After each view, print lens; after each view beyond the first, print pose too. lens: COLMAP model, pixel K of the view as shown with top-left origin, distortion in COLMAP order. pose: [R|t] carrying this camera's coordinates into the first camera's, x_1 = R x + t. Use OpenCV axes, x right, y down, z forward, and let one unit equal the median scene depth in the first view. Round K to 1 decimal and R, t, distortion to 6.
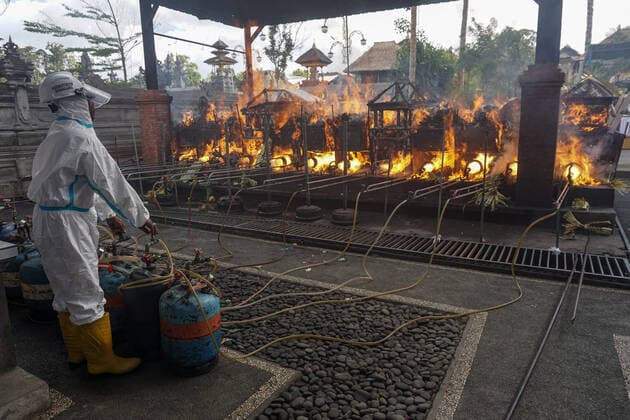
lens RADIAL K [[457.7, 0, 314.8], [0, 457.7, 201.4], [0, 0, 1]] dist [0.000210, -0.000898]
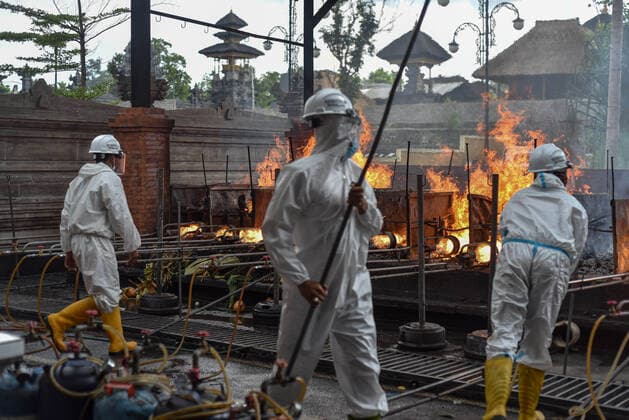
lens RADIAL K [[939.5, 0, 314.5], [0, 939.5, 210.0], [0, 0, 1]] dist [0.012841, 0.073482]
pose [[0.994633, 0.032219, -0.098322, -0.005850], [-0.044821, 0.990660, -0.128781, 0.004349], [0.093254, 0.132497, 0.986787, -0.022829]]
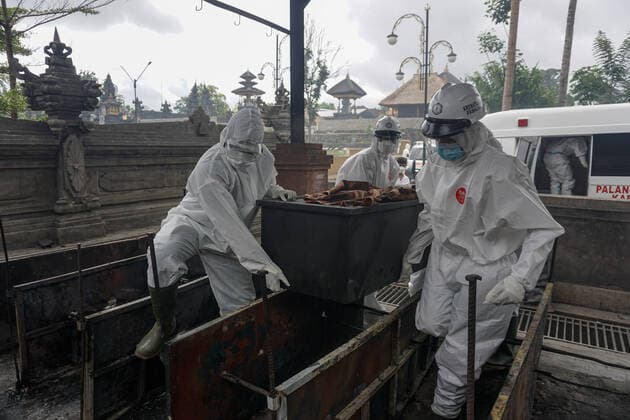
lens RADIAL K [[426.9, 0, 324.6], [0, 426.9, 210.5], [0, 0, 1]] dist [-0.010401, -0.003982]
pose [[0.999327, 0.031801, -0.018306, -0.030394], [-0.032426, 0.998863, -0.034933, -0.044499], [0.017174, 0.035503, 0.999222, 0.178000]]
